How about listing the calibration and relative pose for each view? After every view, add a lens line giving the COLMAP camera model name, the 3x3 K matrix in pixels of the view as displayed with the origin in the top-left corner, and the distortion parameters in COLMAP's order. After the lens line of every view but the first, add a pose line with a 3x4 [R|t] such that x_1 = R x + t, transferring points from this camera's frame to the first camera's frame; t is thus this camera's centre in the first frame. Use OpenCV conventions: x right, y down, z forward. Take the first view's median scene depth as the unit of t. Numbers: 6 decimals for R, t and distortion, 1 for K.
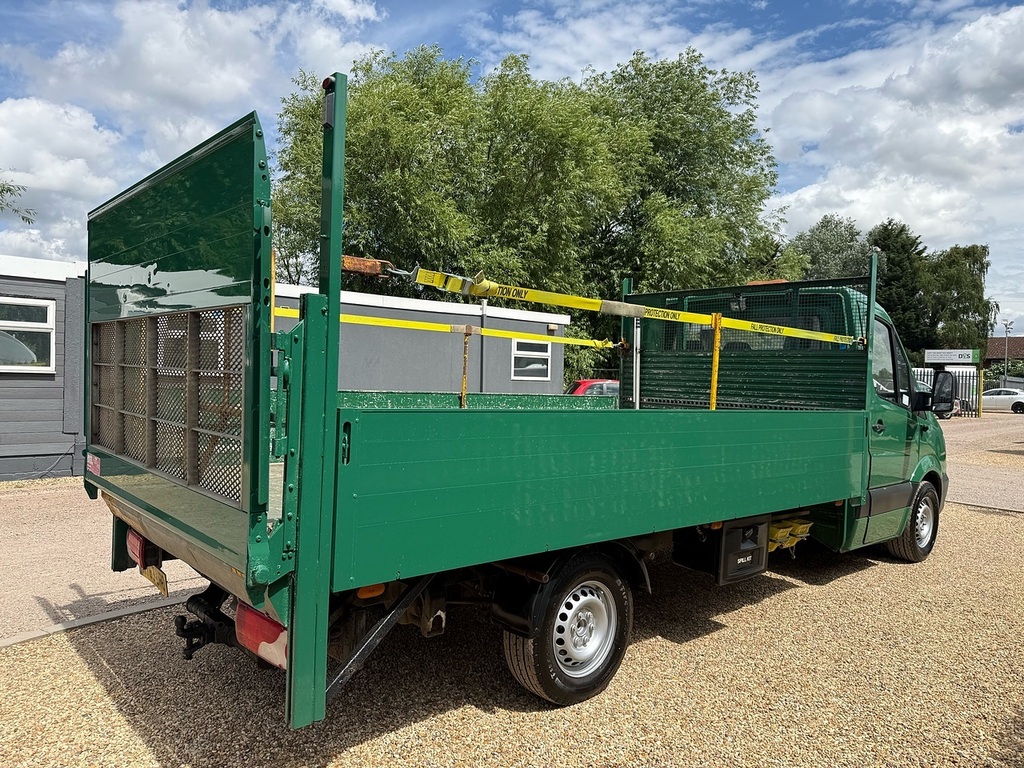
lens RADIAL K [[714.8, 0, 512.0], [0, 714.8, 384.0], [0, 0, 1]] dist [0.029295, -0.036322]
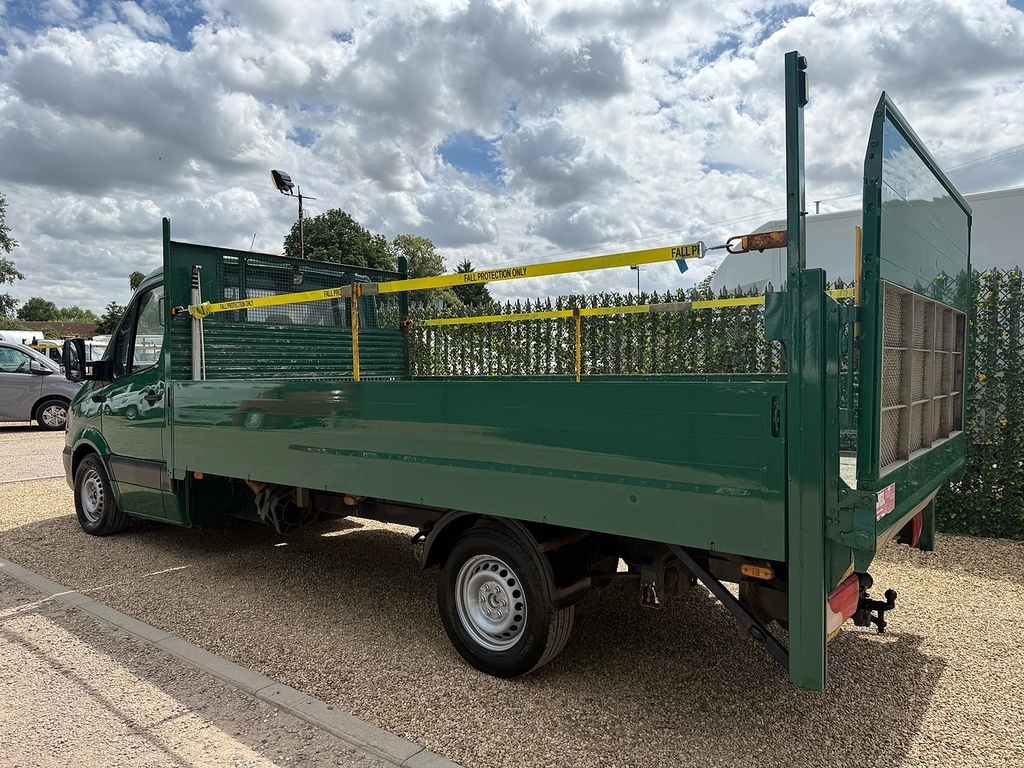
lens RADIAL K [[723.8, 0, 512.0], [0, 723.8, 384.0], [0, 0, 1]] dist [0.036821, -0.055599]
pose [[-0.165312, -0.067523, 0.983927, -0.597016], [0.003346, 0.997609, 0.069024, -0.027849], [-0.986236, 0.014703, -0.164691, 0.733501]]
